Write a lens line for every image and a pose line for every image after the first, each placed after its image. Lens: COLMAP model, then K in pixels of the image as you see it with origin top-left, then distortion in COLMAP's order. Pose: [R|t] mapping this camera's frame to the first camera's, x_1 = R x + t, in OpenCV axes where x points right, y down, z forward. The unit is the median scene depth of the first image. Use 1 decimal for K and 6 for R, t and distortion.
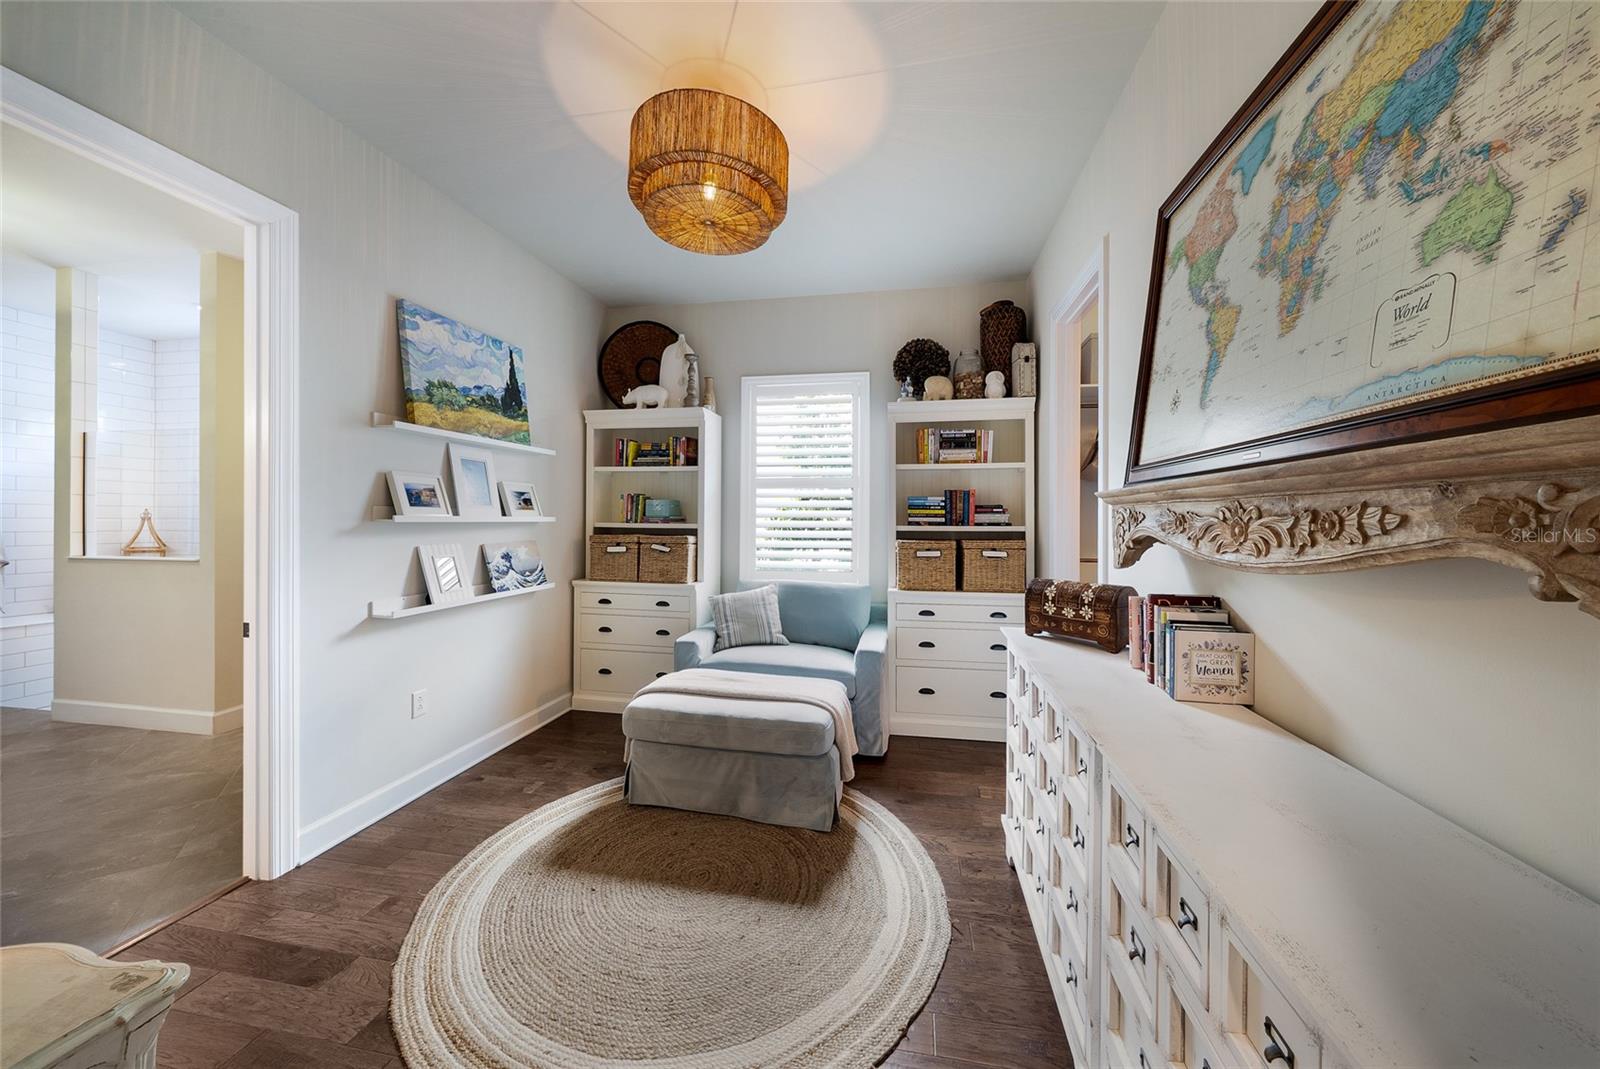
lens RADIAL K [[555.4, 0, 805.8], [0, 555.4, 517.8], [0, 0, 1]] dist [0.000167, 0.000169]
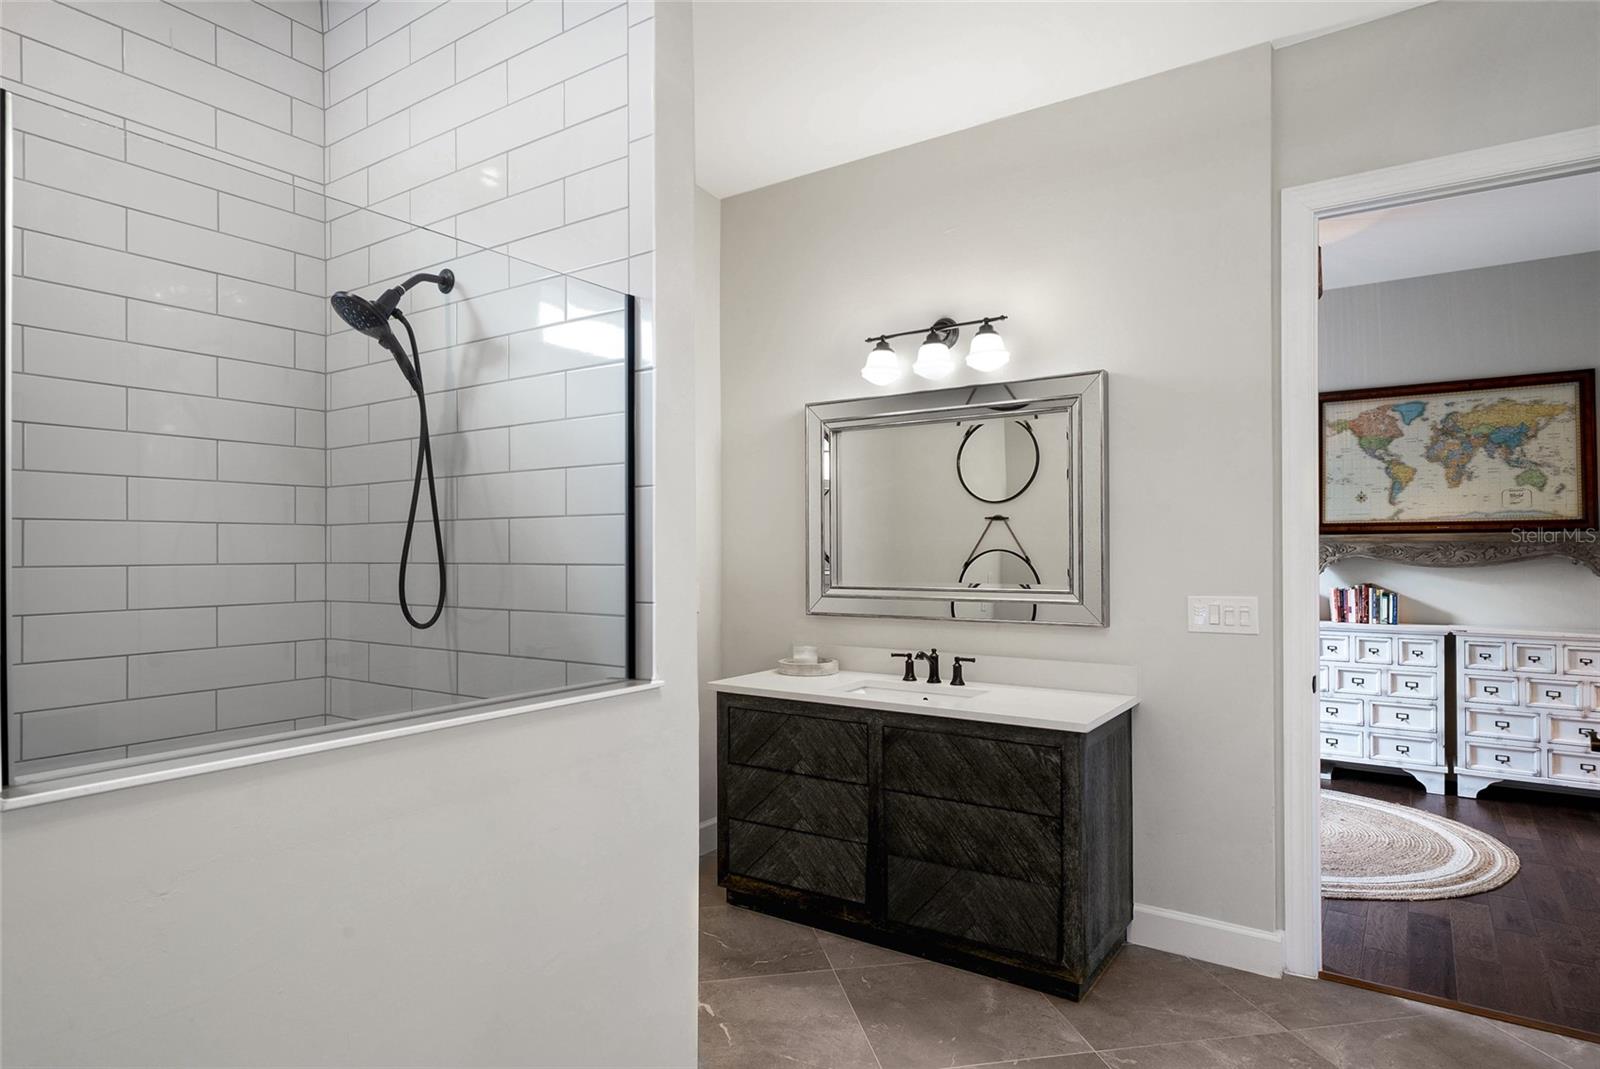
lens RADIAL K [[893.9, 0, 802.3], [0, 893.9, 548.0], [0, 0, 1]] dist [0.001667, 0.000564]
pose [[0.416011, -0.008032, 0.909324, -6.098498], [0.011163, 0.999931, 0.003725, -0.078084], [-0.909291, 0.008601, 0.416072, 2.682039]]
